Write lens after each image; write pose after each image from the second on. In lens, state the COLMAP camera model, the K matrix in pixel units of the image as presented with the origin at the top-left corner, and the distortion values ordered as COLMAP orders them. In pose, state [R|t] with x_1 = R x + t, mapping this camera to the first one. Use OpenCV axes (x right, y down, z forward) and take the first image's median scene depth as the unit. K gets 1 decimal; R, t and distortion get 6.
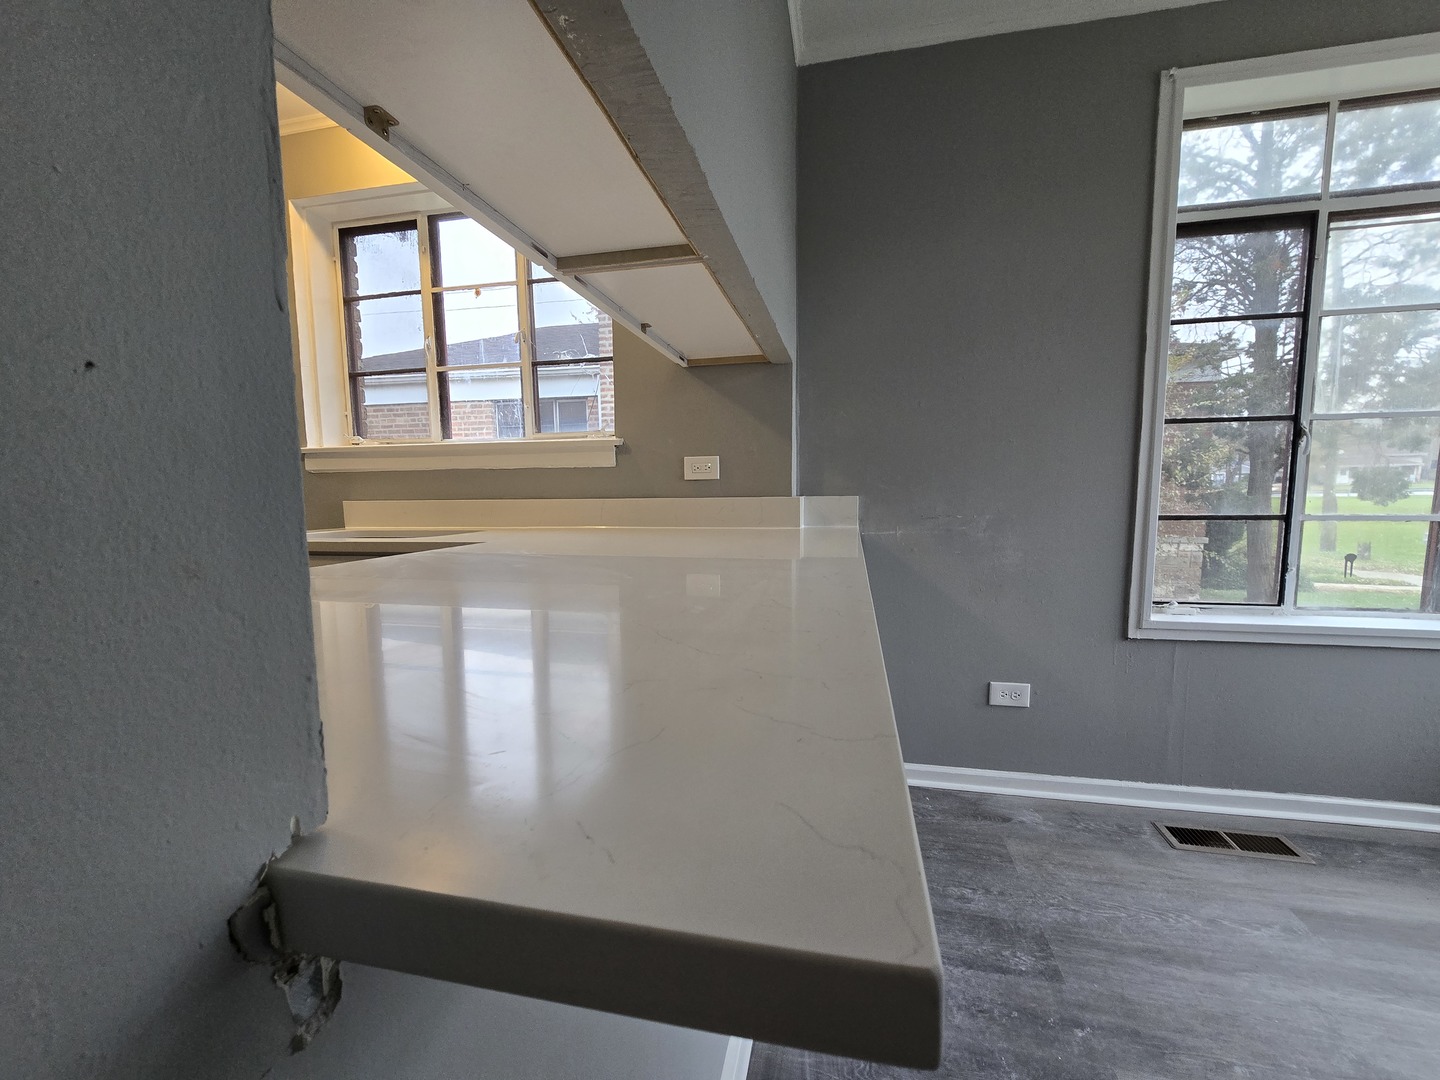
lens RADIAL K [[588.0, 0, 719.3], [0, 588.0, 550.3], [0, 0, 1]] dist [-0.003265, 0.000482]
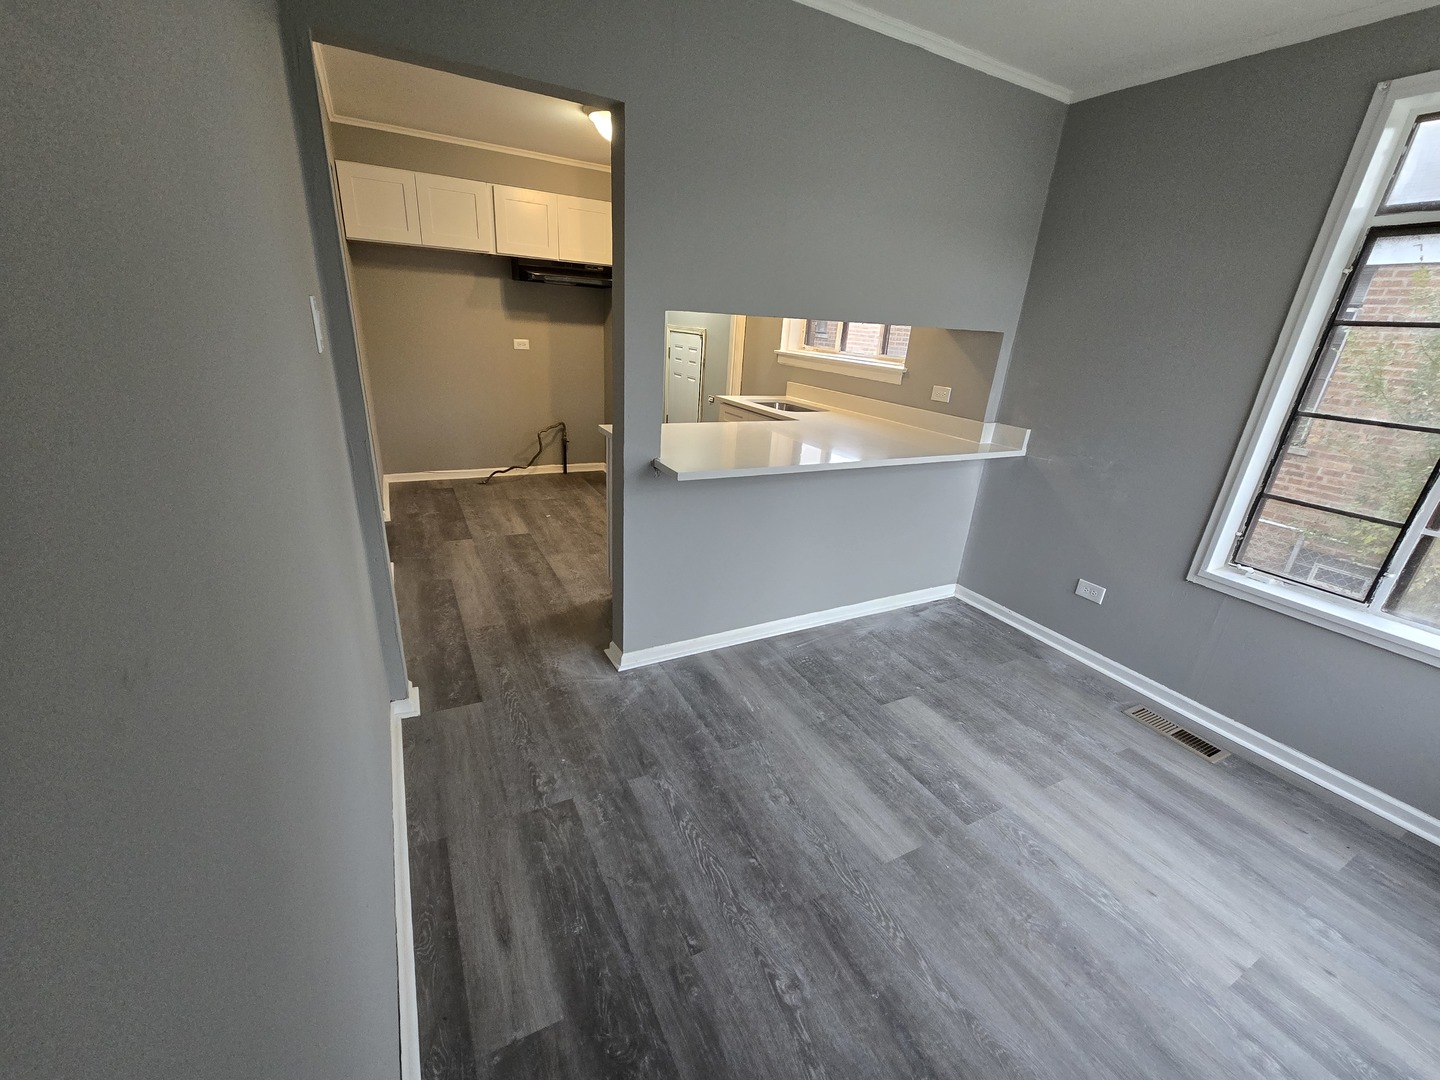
lens RADIAL K [[588.0, 0, 719.3], [0, 588.0, 550.3], [0, 0, 1]] dist [-0.003265, 0.000482]
pose [[0.649397, 0.327954, -0.686097, 0.939936], [-0.148895, 0.939598, 0.308197, -0.163299], [0.745730, -0.097986, 0.659003, -0.637961]]
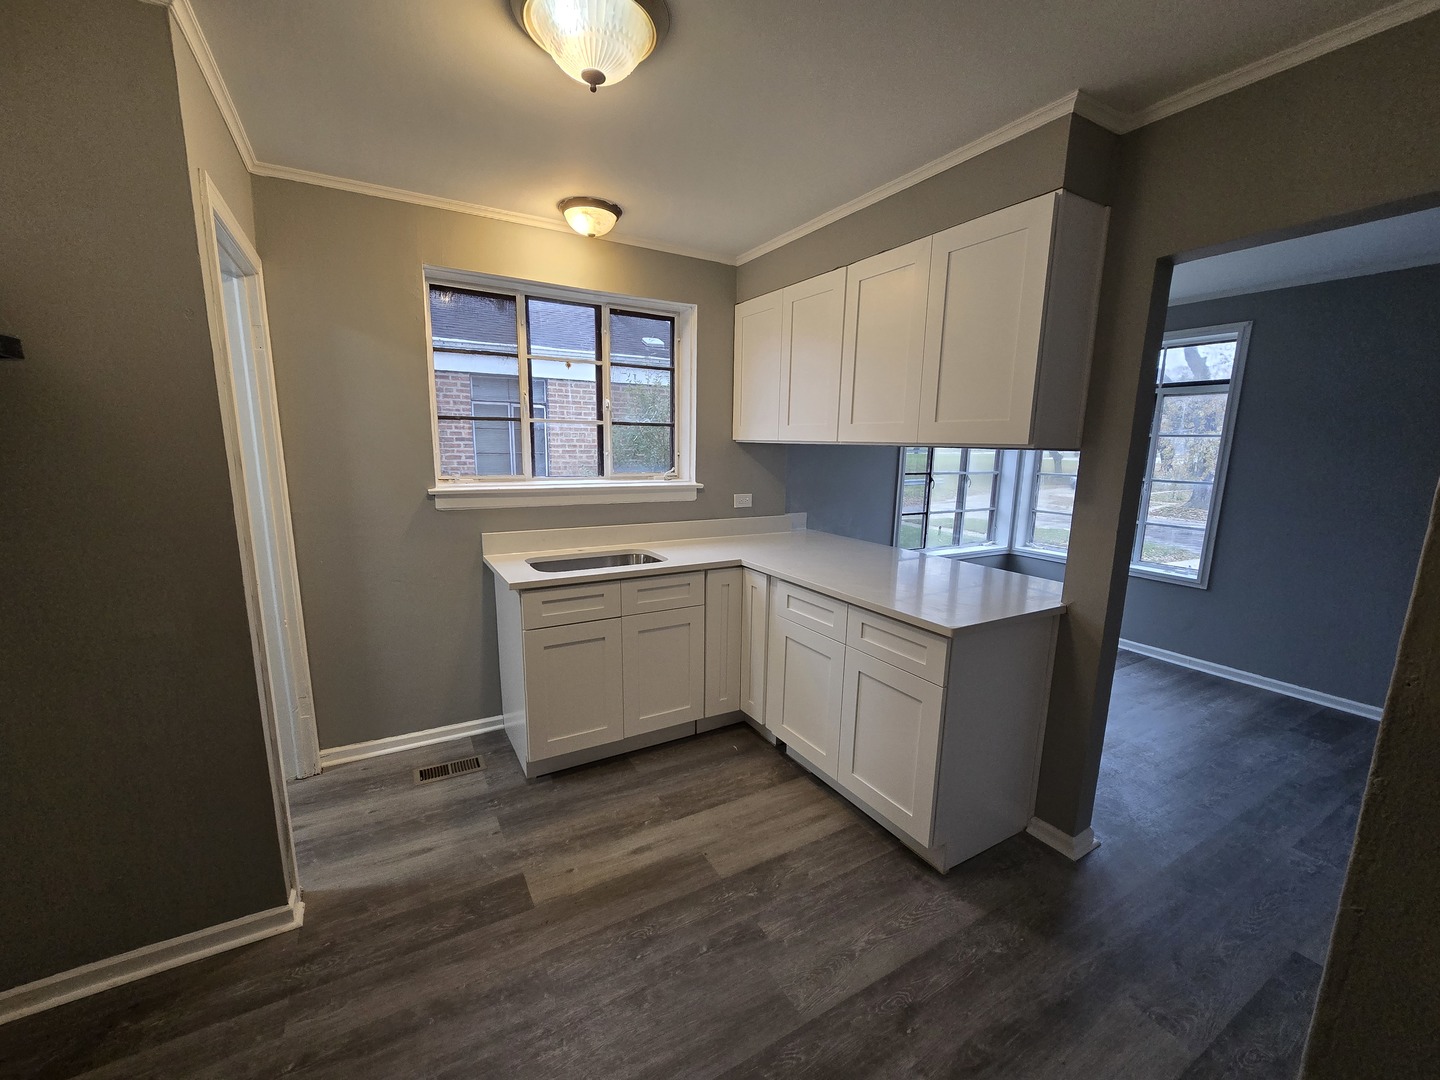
lens RADIAL K [[583.2, 0, 718.9], [0, 583.2, 551.5], [0, 0, 1]] dist [-0.002819, -0.000205]
pose [[0.736498, -0.102026, 0.668702, -1.419079], [0.046500, 0.993858, 0.100422, -0.190602], [-0.674840, -0.042866, 0.736718, -0.253779]]
